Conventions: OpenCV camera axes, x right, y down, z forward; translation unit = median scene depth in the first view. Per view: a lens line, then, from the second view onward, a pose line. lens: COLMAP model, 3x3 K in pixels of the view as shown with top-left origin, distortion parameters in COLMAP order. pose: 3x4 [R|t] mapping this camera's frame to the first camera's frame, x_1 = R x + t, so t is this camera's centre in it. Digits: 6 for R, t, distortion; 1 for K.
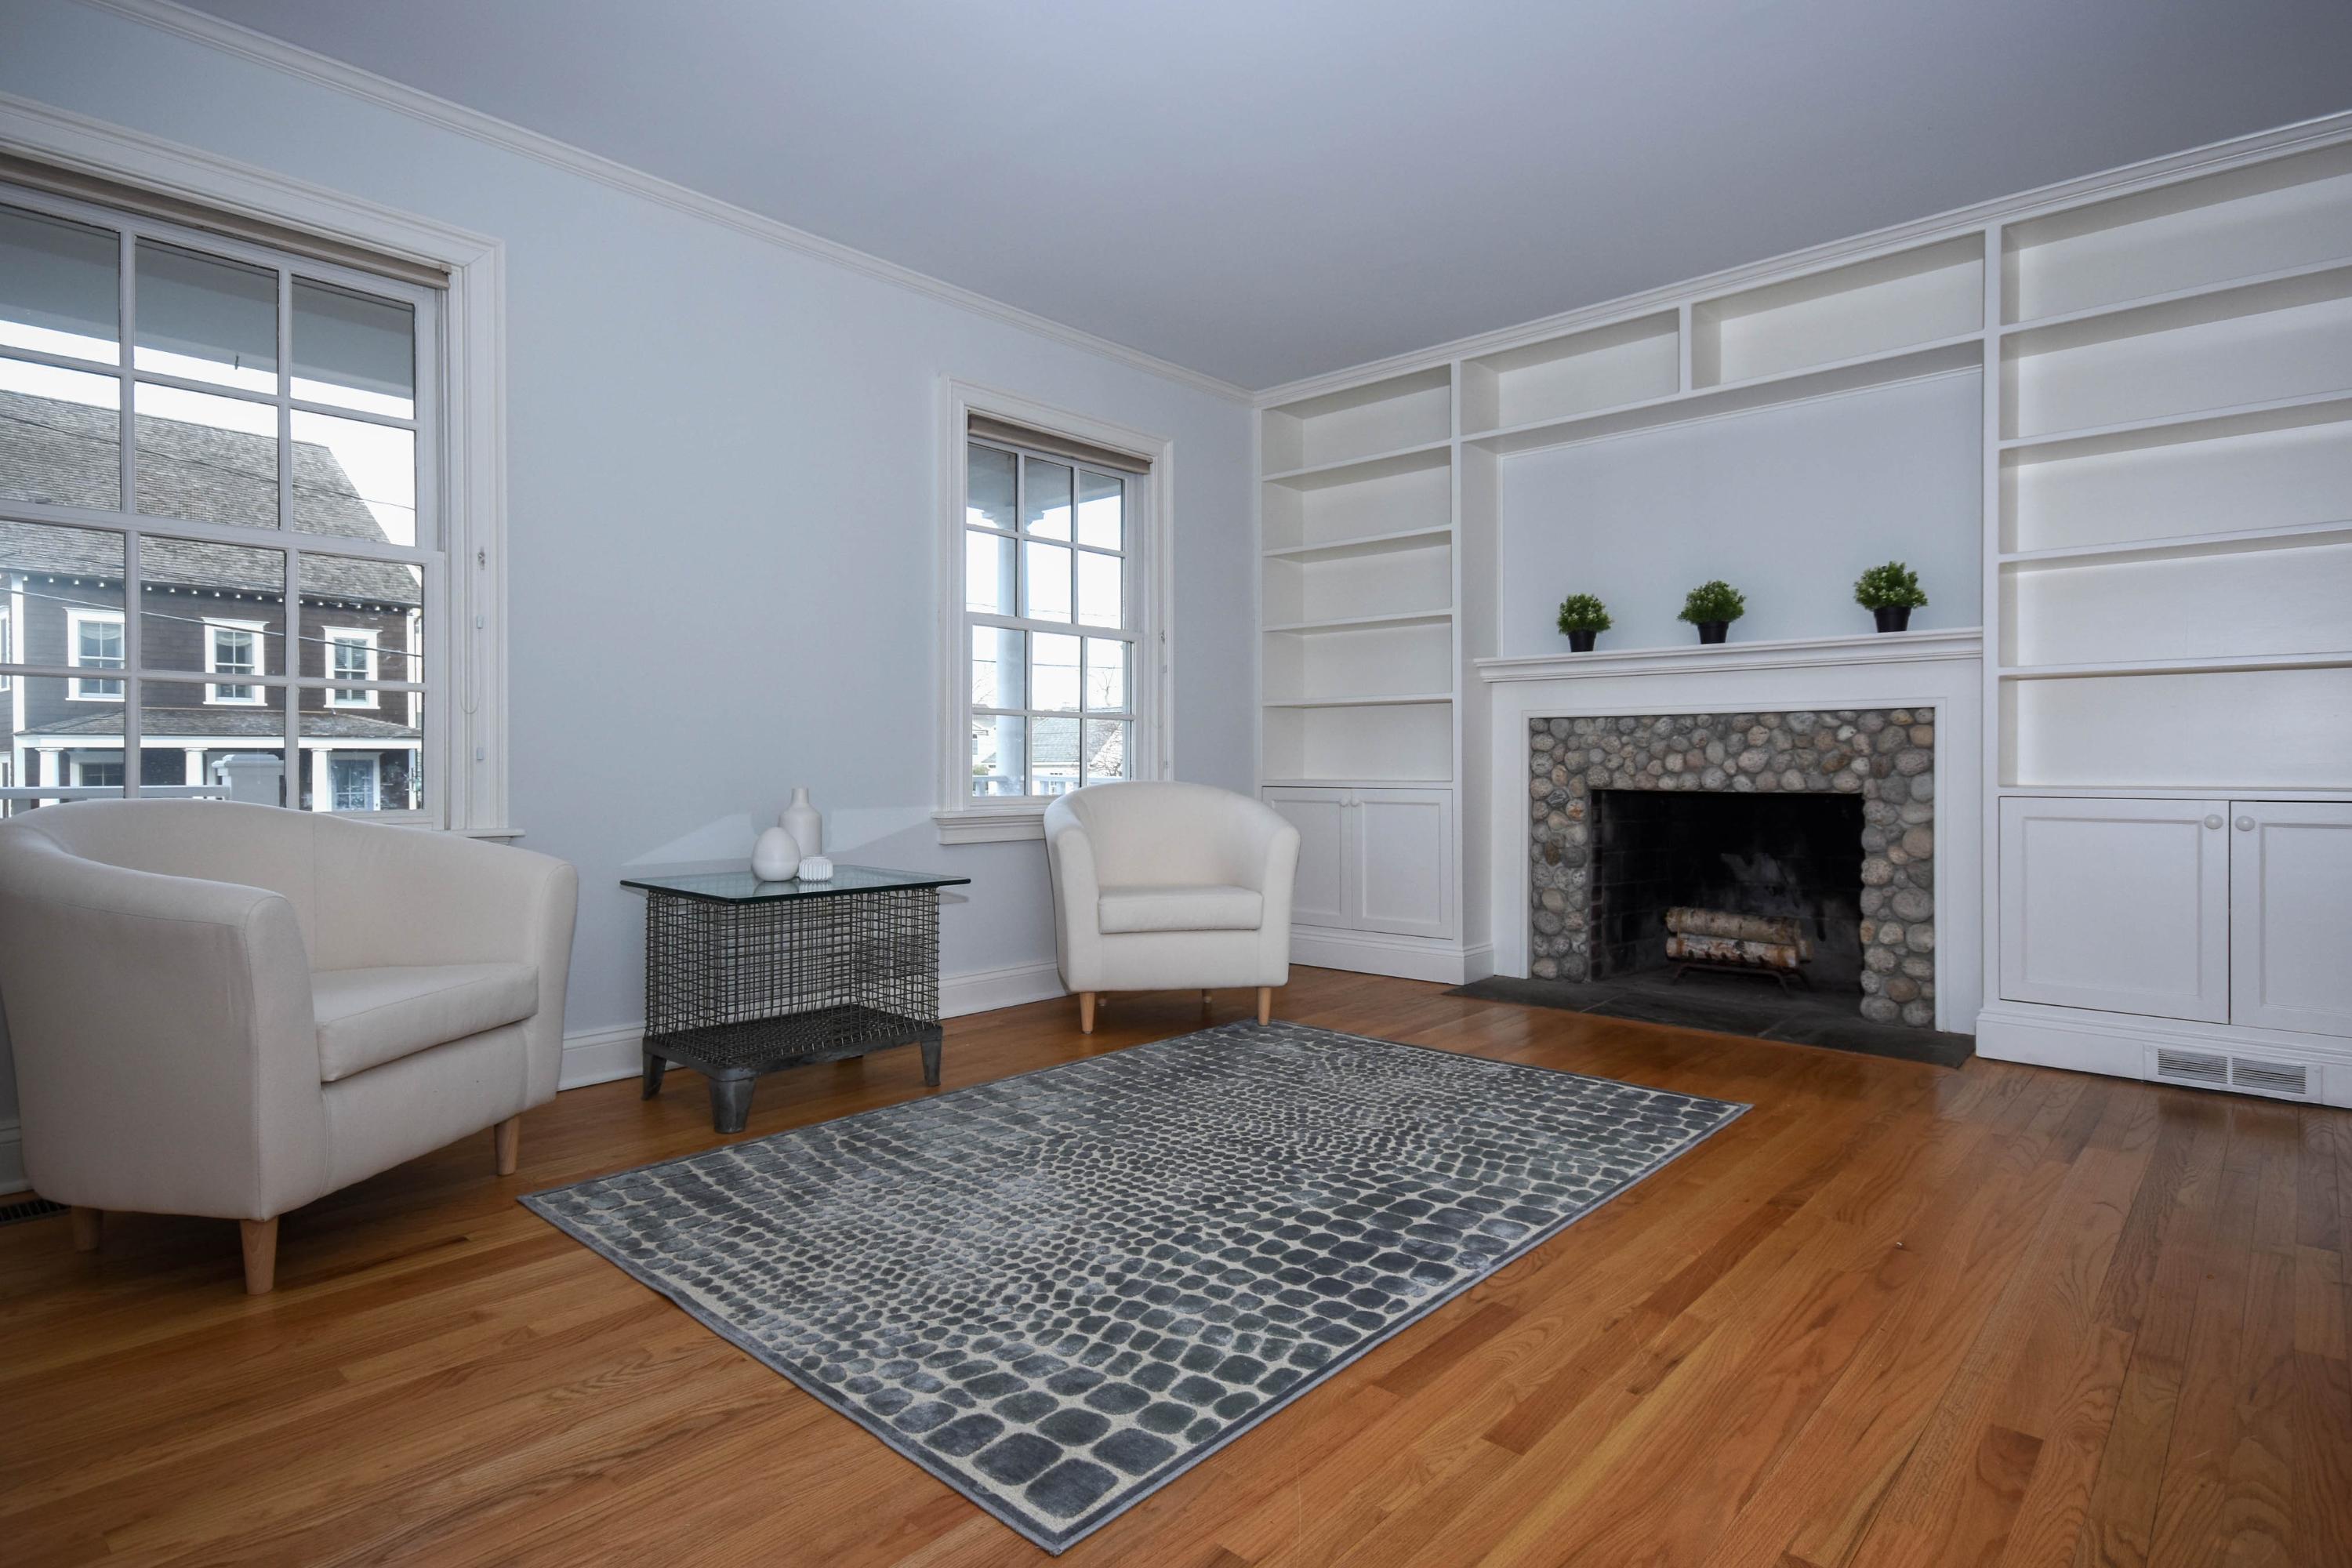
lens RADIAL K [[1240.5, 0, 1161.7], [0, 1240.5, 767.0], [0, 0, 1]] dist [0.020968, -0.006322]
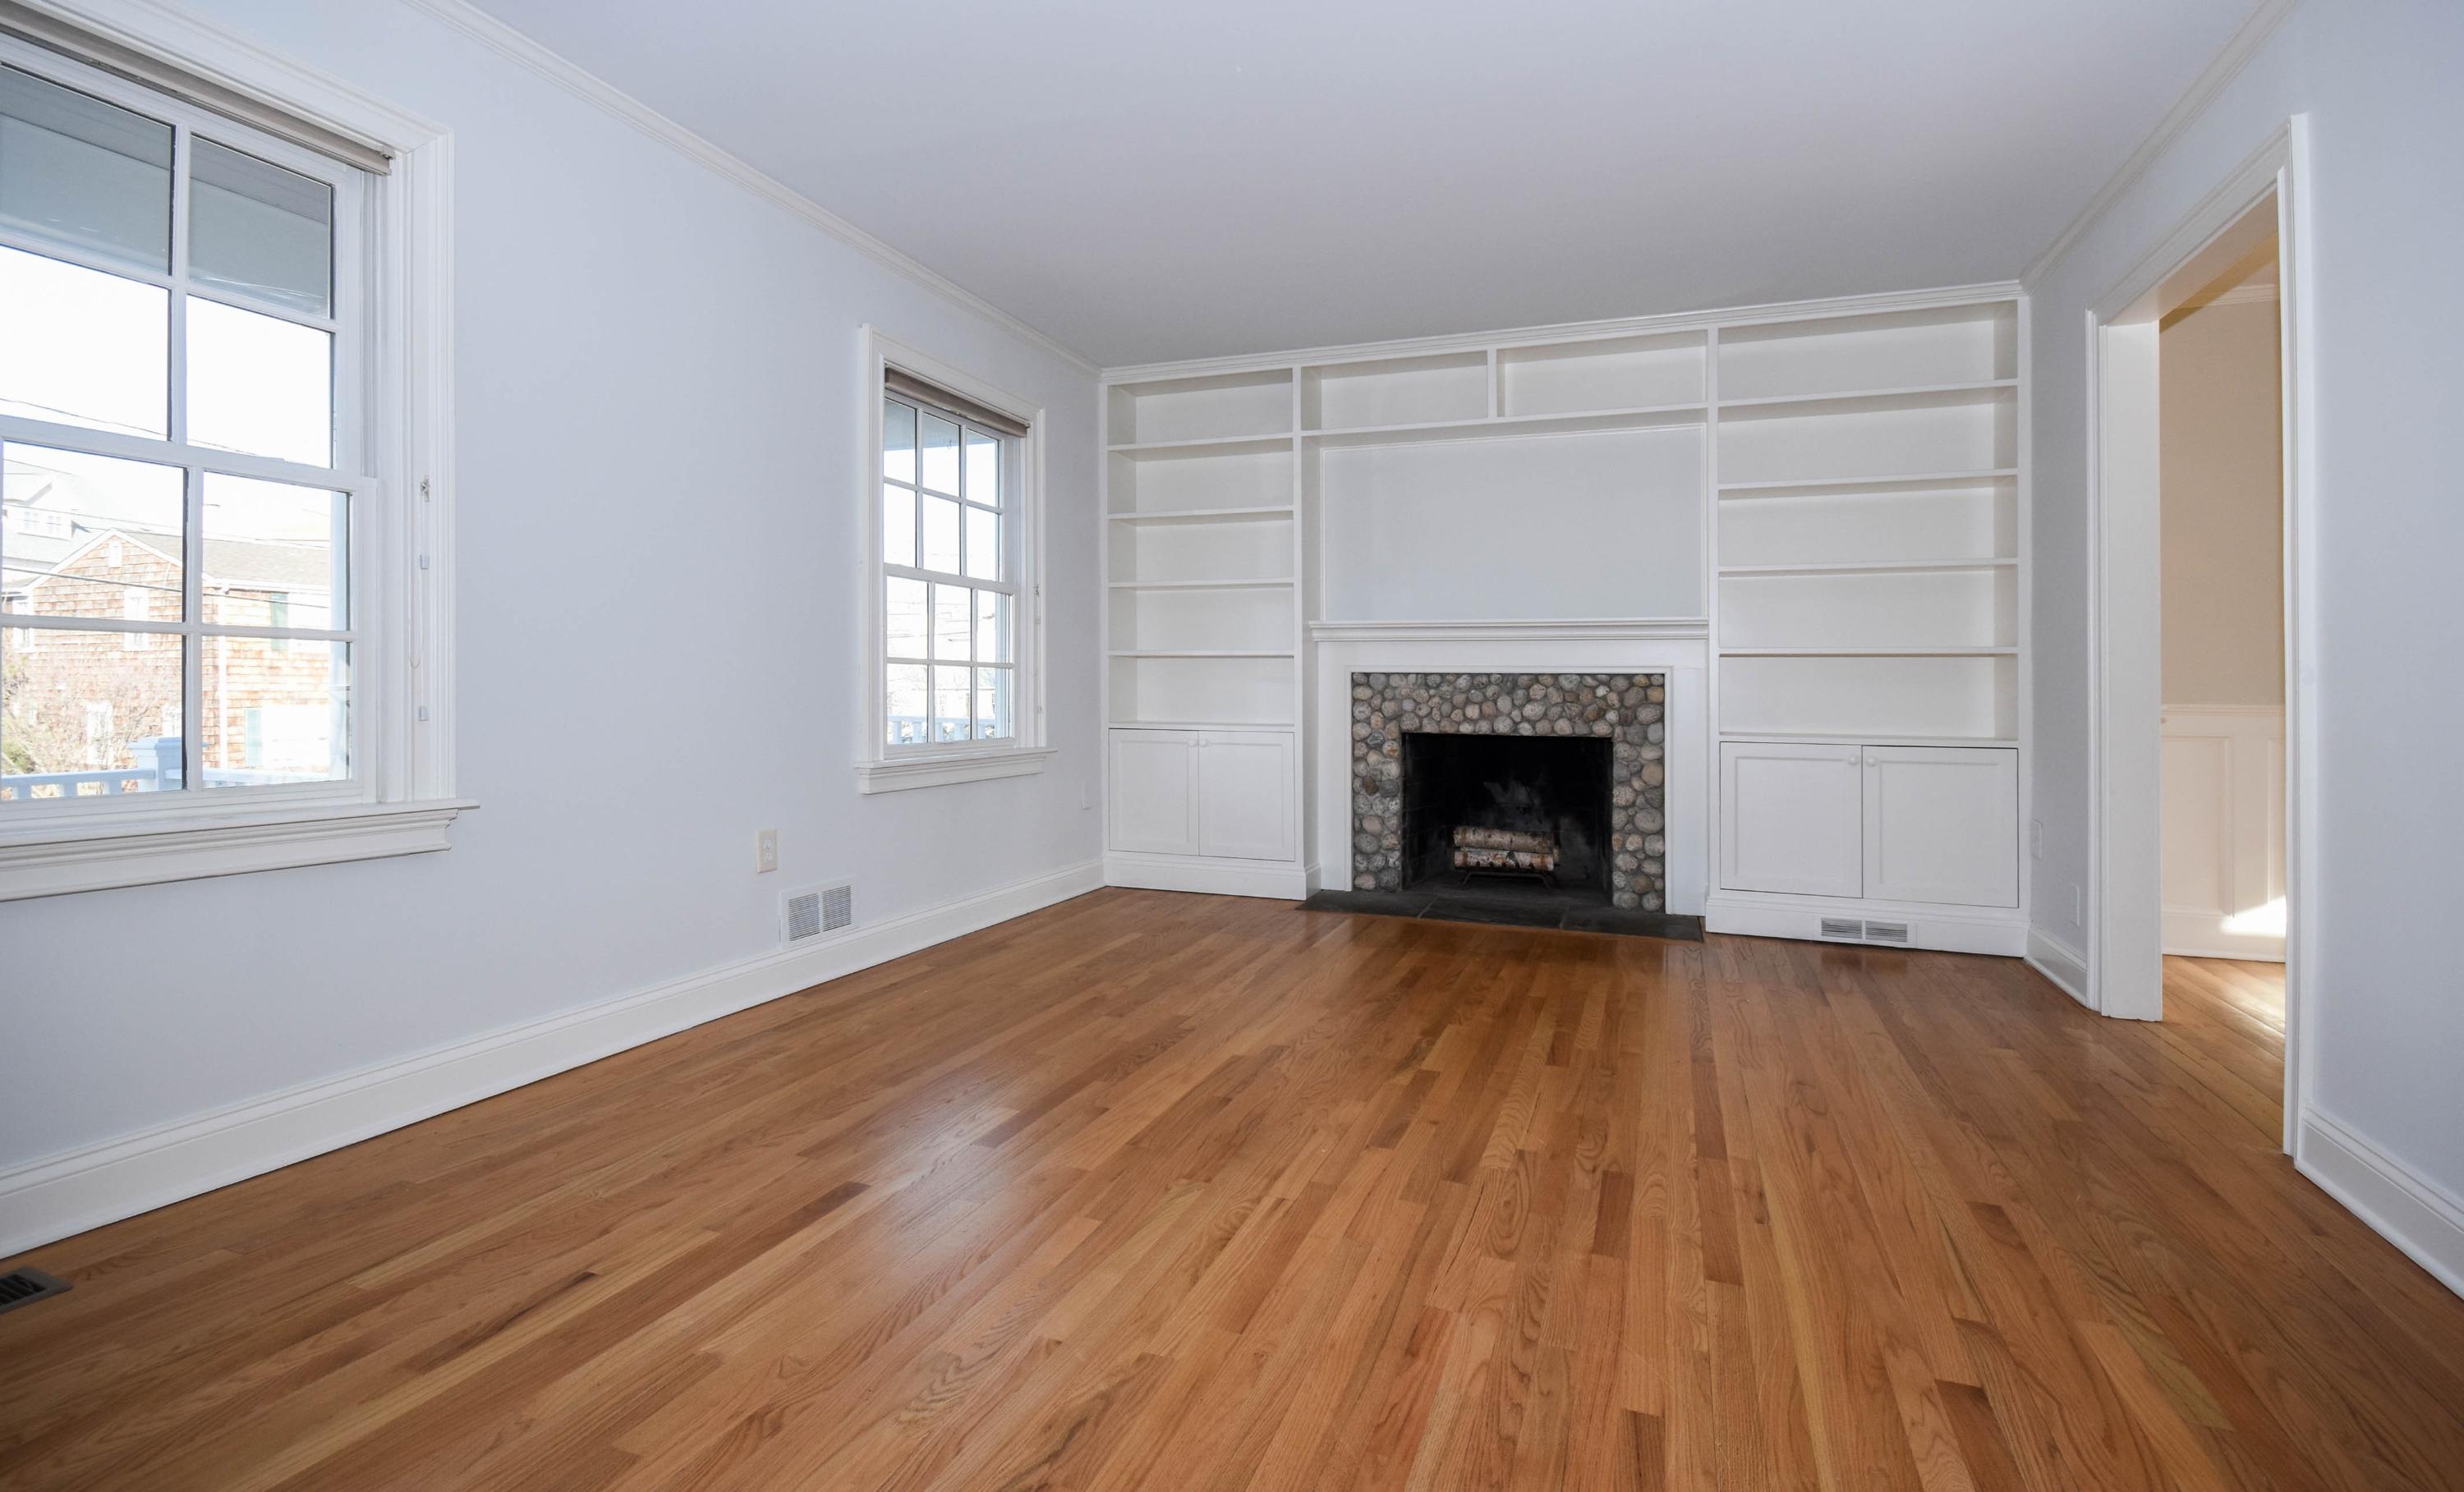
lens RADIAL K [[1120.5, 0, 1260.0], [0, 1120.5, 692.0], [0, 0, 1]] dist [-0.002186, 0.000051]
pose [[0.925588, 0.008082, 0.378445, -0.215242], [-0.008032, 0.999966, -0.001711, -0.020269], [-0.378446, -0.001455, 0.925622, 0.041281]]
